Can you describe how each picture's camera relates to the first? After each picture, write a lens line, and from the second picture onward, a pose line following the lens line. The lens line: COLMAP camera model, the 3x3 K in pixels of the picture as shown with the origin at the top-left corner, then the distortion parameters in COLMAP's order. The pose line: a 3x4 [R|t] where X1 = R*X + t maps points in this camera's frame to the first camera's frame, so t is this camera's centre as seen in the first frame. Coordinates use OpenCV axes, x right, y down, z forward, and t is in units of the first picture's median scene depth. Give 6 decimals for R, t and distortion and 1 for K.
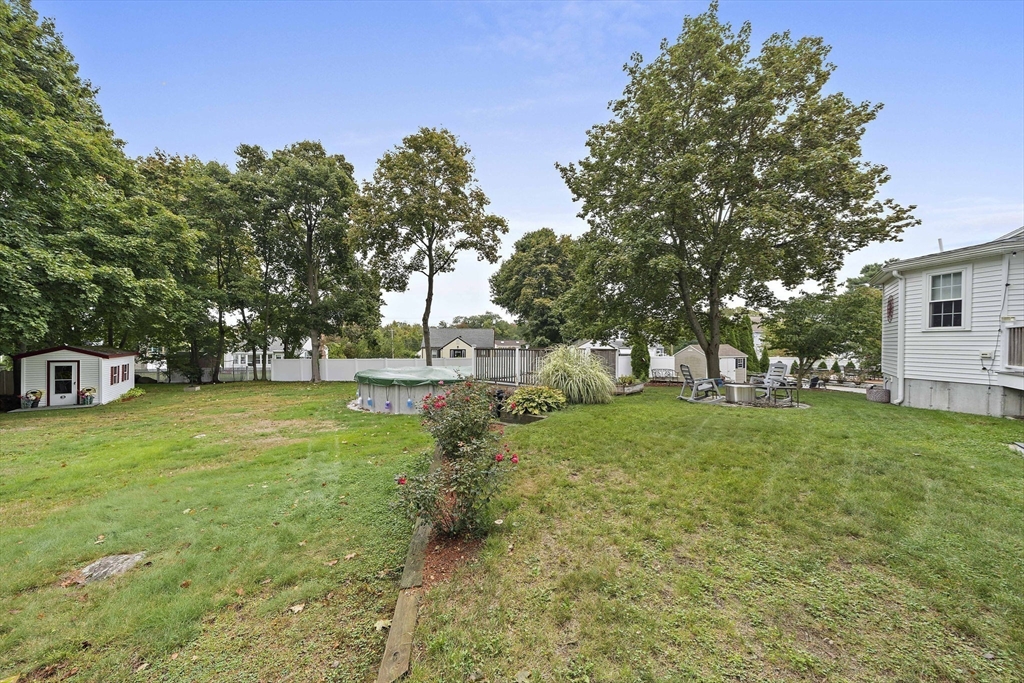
lens RADIAL K [[350.5, 0, 510.6], [0, 350.5, 348.5], [0, 0, 1]] dist [-0.001305, -0.000083]
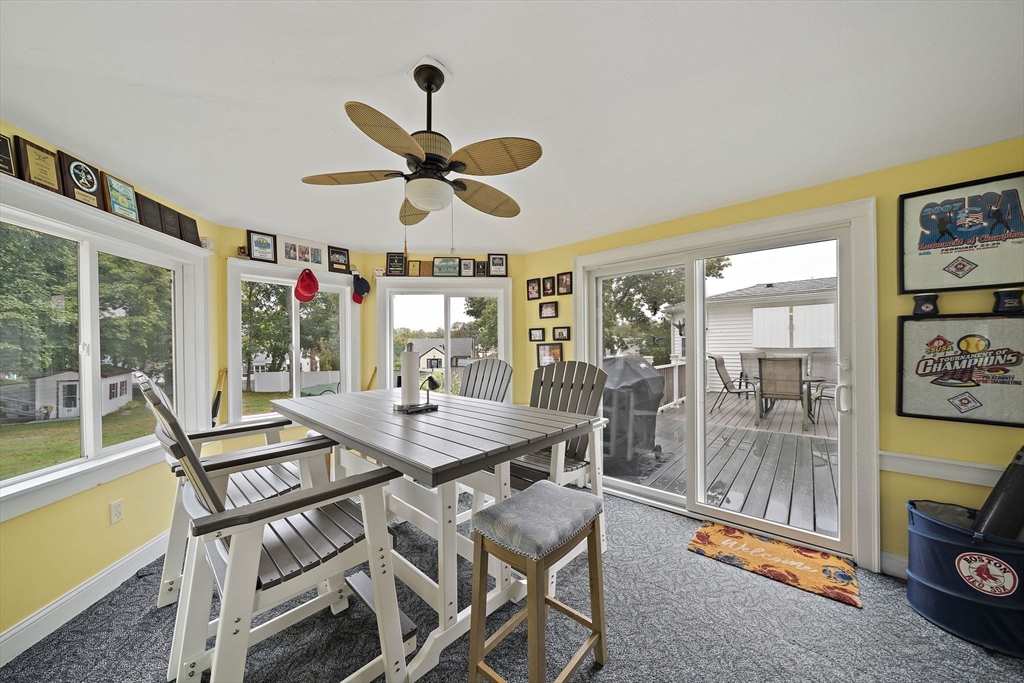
lens RADIAL K [[350.5, 0, 510.6], [0, 350.5, 348.5], [0, 0, 1]] dist [-0.001305, -0.000083]
pose [[0.999621, -0.014139, -0.023632, 0.332453], [0.013954, 0.999871, -0.007947, -0.052726], [0.023741, 0.007614, 0.999689, -0.211007]]
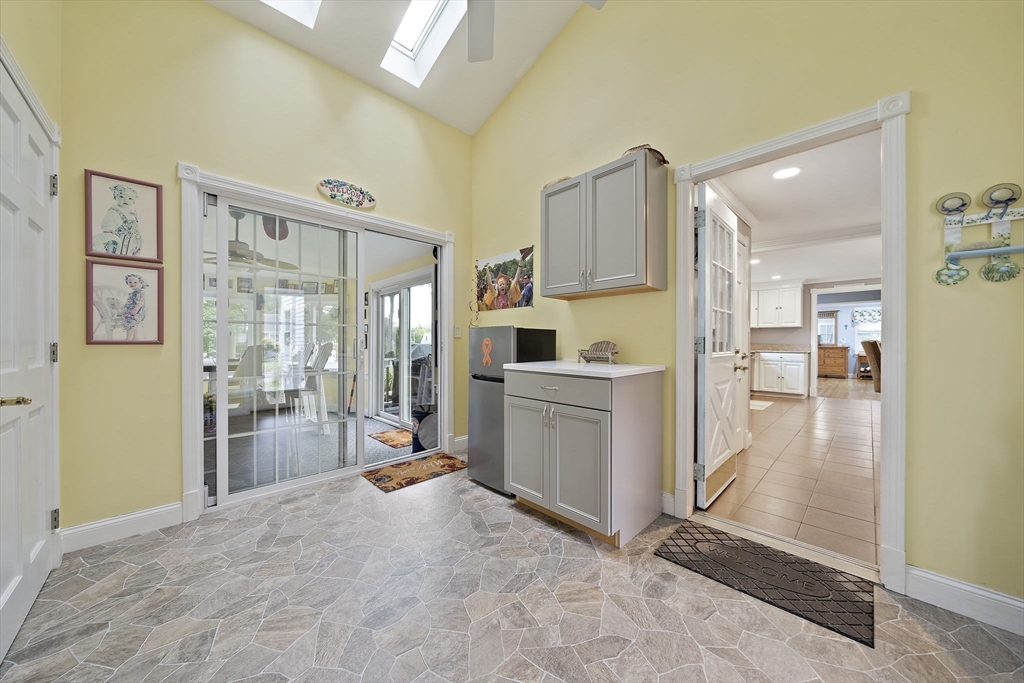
lens RADIAL K [[350.5, 0, 510.6], [0, 350.5, 348.5], [0, 0, 1]] dist [-0.001305, -0.000083]
pose [[0.994271, -0.004492, -0.106793, 3.070943], [0.006192, 0.999859, 0.015597, 0.019662], [0.106708, -0.016169, 0.994159, -1.877374]]
